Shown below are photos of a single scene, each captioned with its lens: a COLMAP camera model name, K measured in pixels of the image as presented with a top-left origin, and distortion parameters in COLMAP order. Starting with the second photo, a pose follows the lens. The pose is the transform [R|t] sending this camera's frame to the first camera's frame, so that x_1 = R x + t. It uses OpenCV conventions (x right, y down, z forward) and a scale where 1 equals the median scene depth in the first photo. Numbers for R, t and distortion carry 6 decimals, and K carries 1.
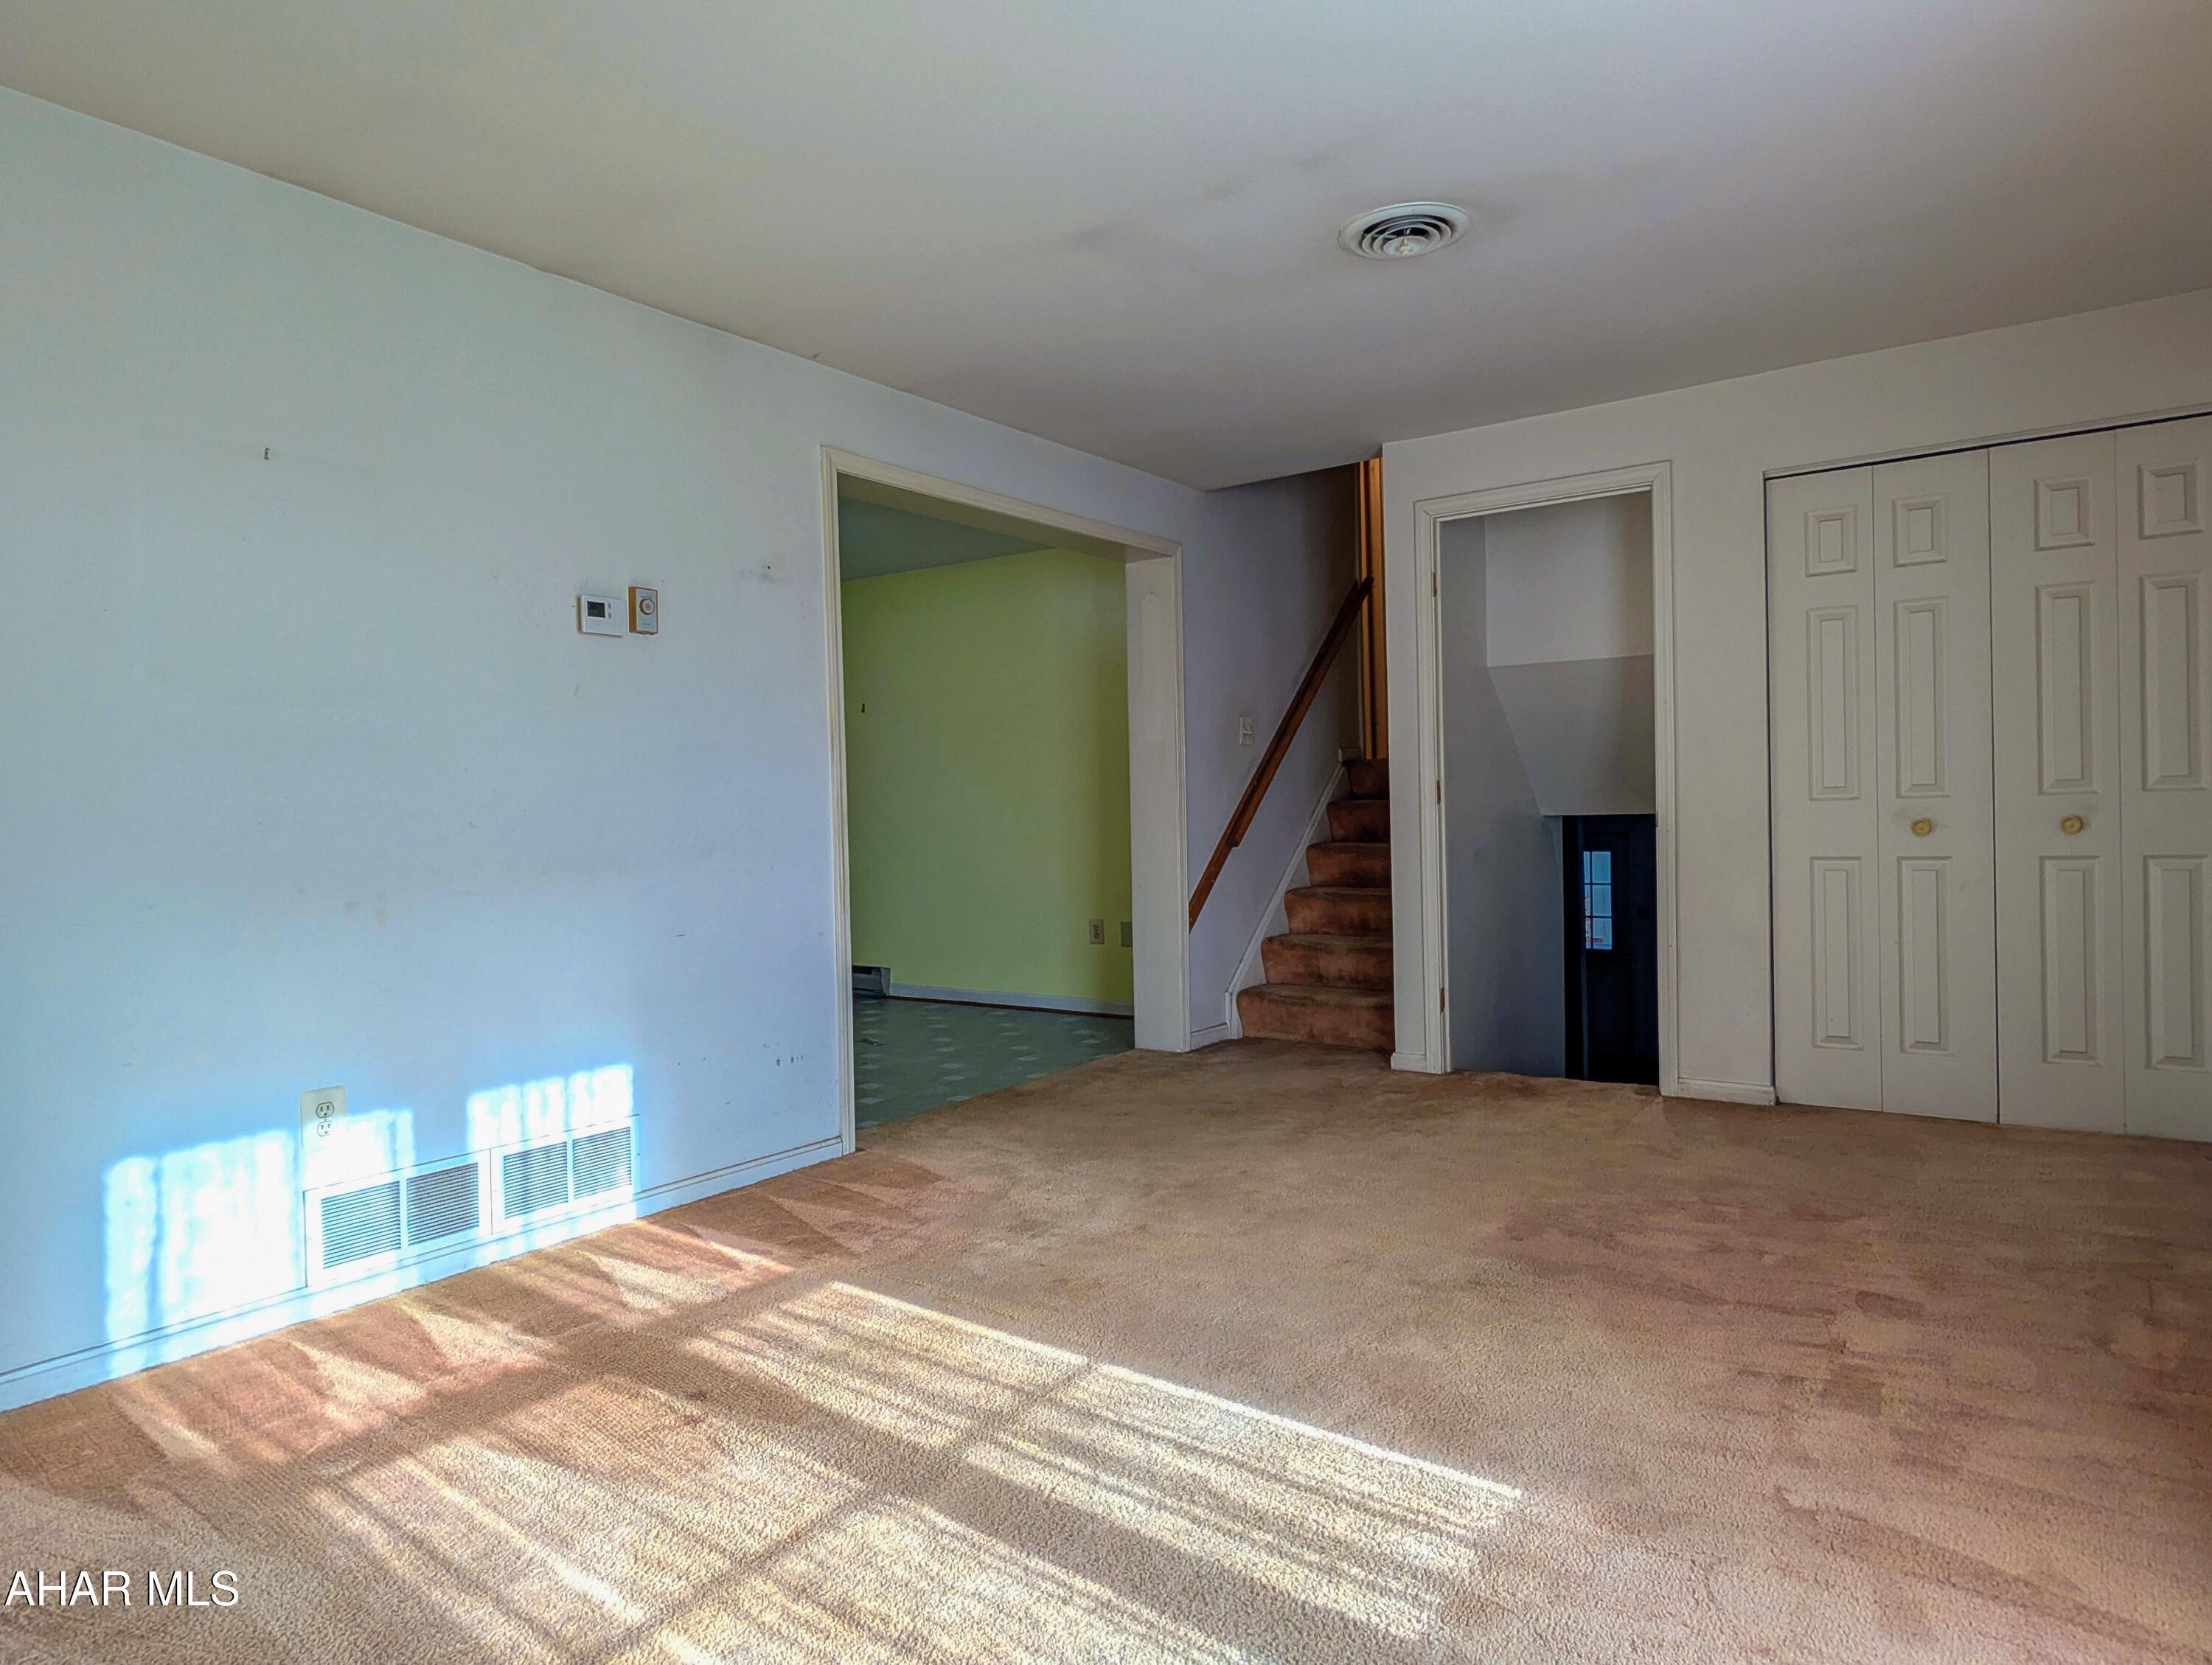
lens RADIAL K [[1261.4, 0, 1104.5], [0, 1261.4, 821.8], [0, 0, 1]] dist [0.000700, -0.000614]
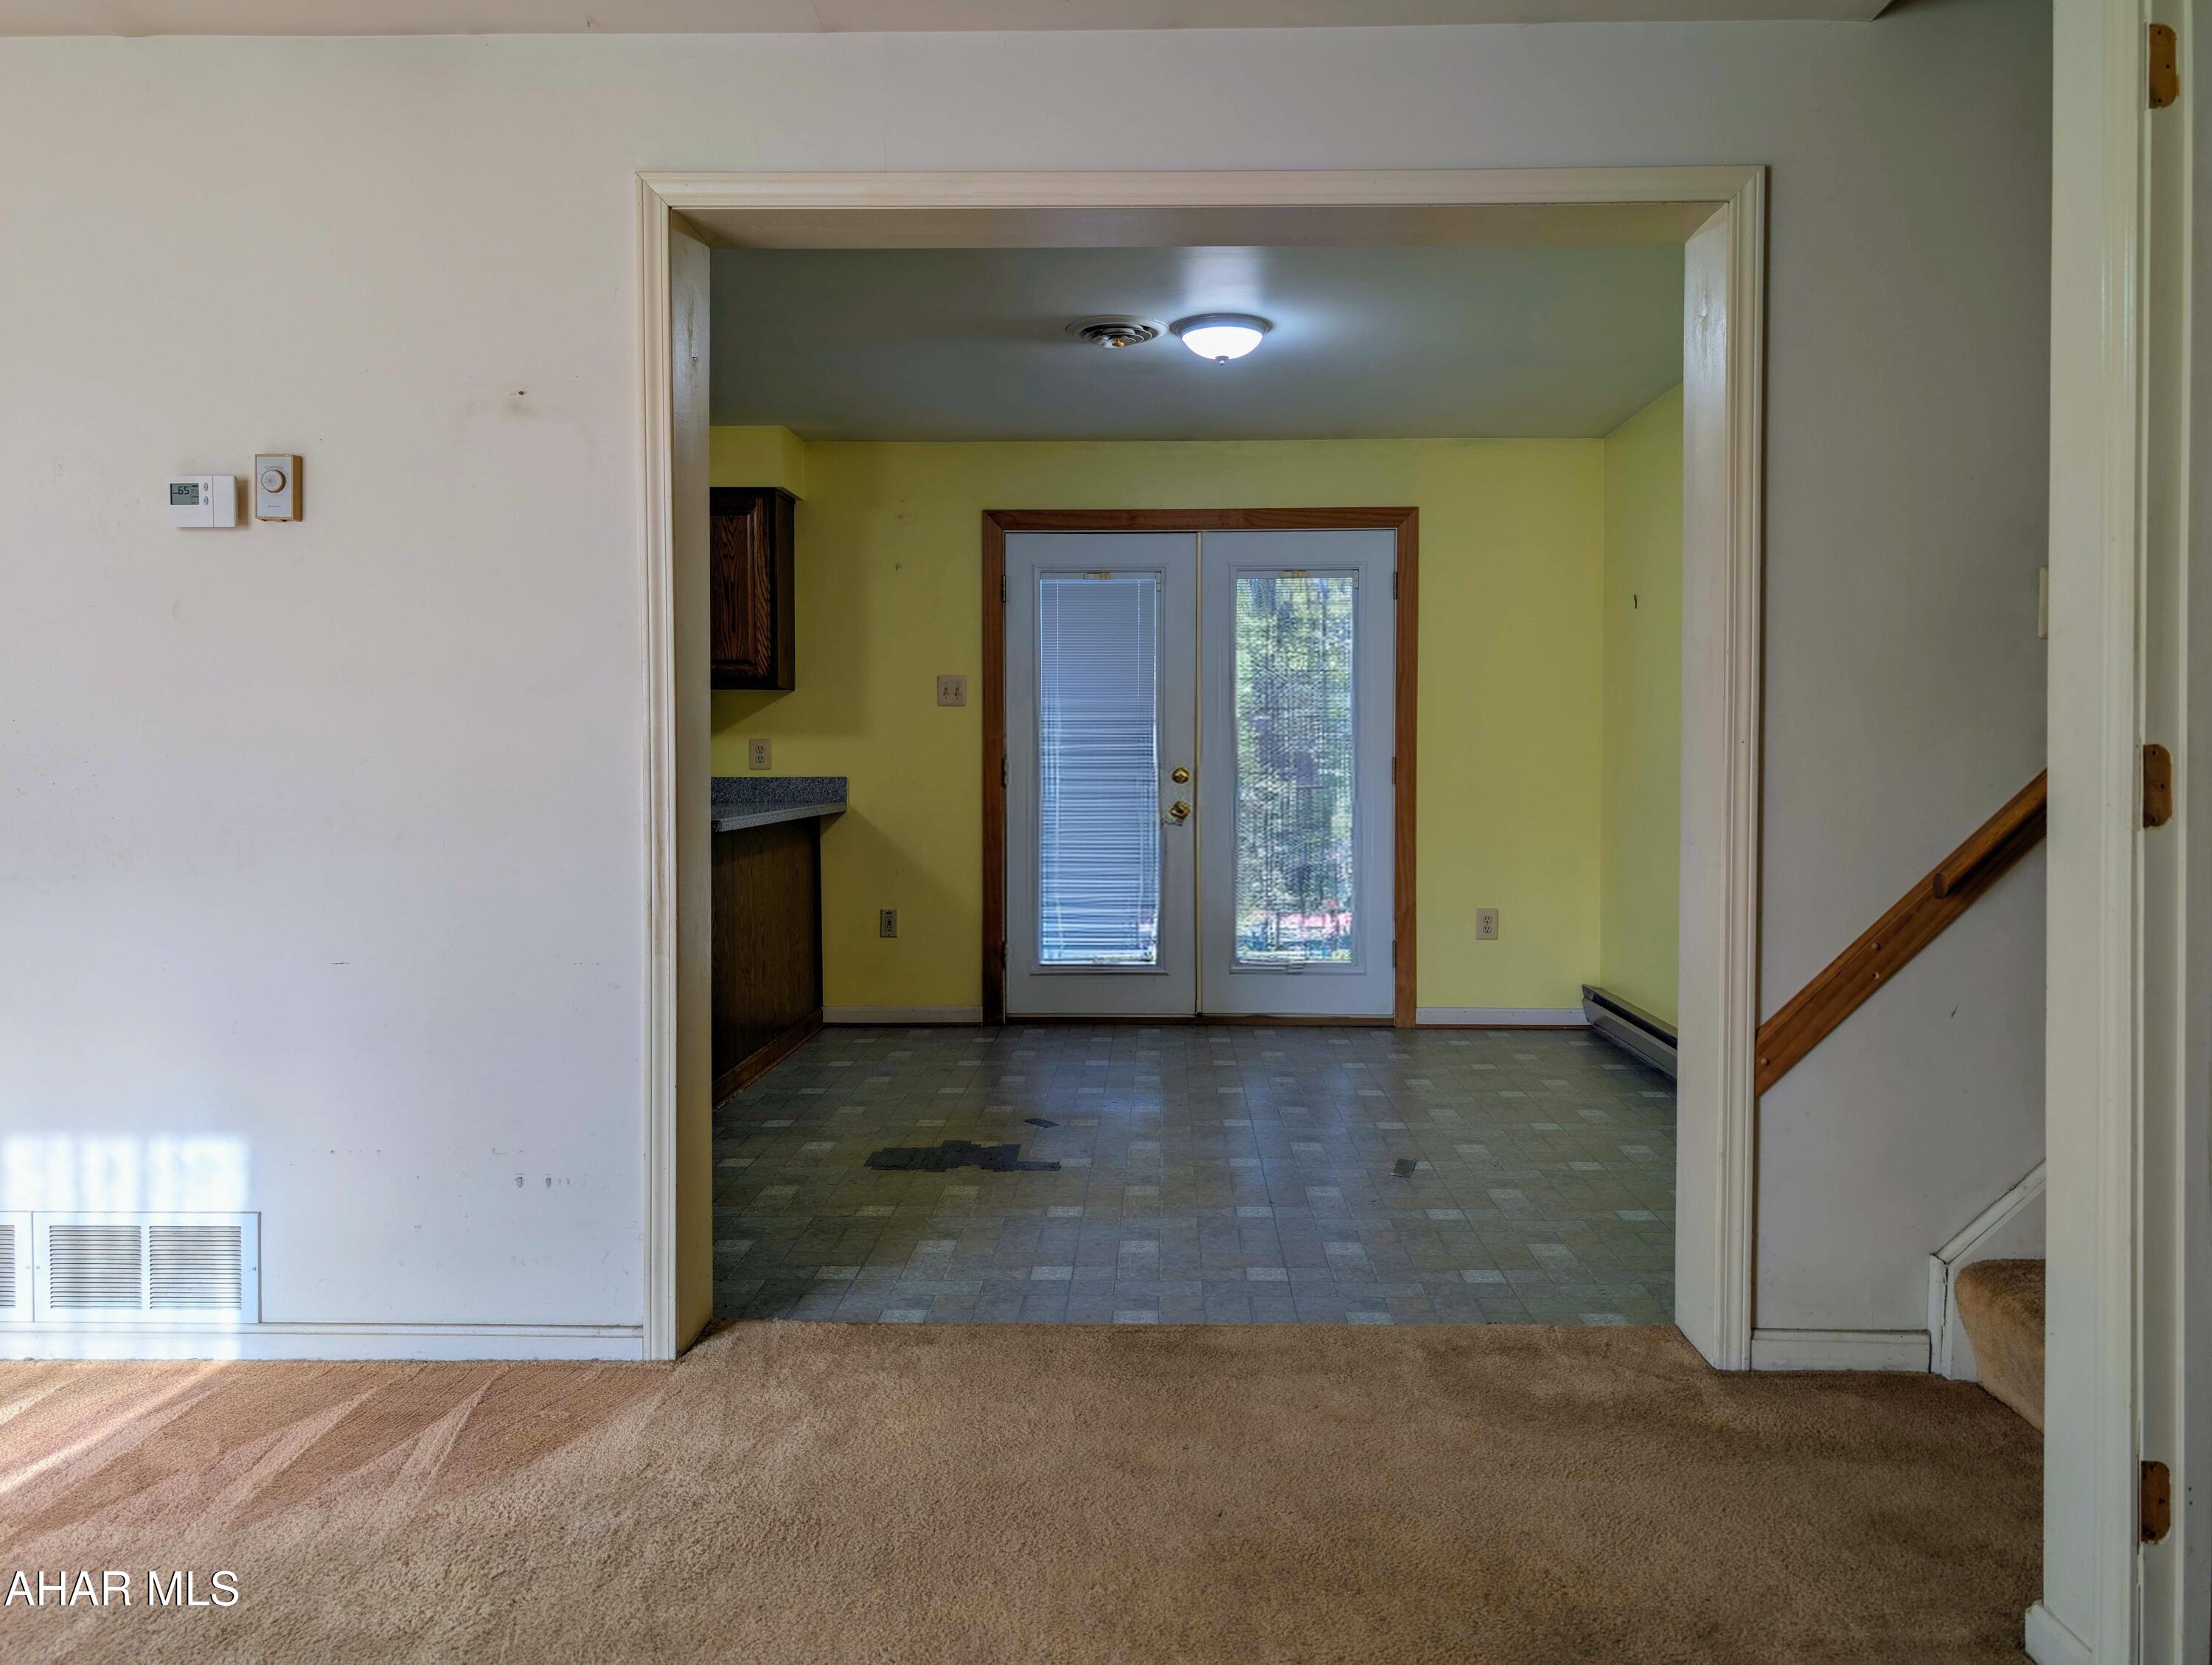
lens RADIAL K [[1570.2, 0, 1111.3], [0, 1570.2, 805.4], [0, 0, 1]] dist [0.025276, -0.019481]
pose [[0.592000, 0.049559, -0.804413, 0.635735], [-0.026612, 0.998765, 0.041949, -0.045658], [0.805498, -0.003427, 0.592588, 0.906259]]
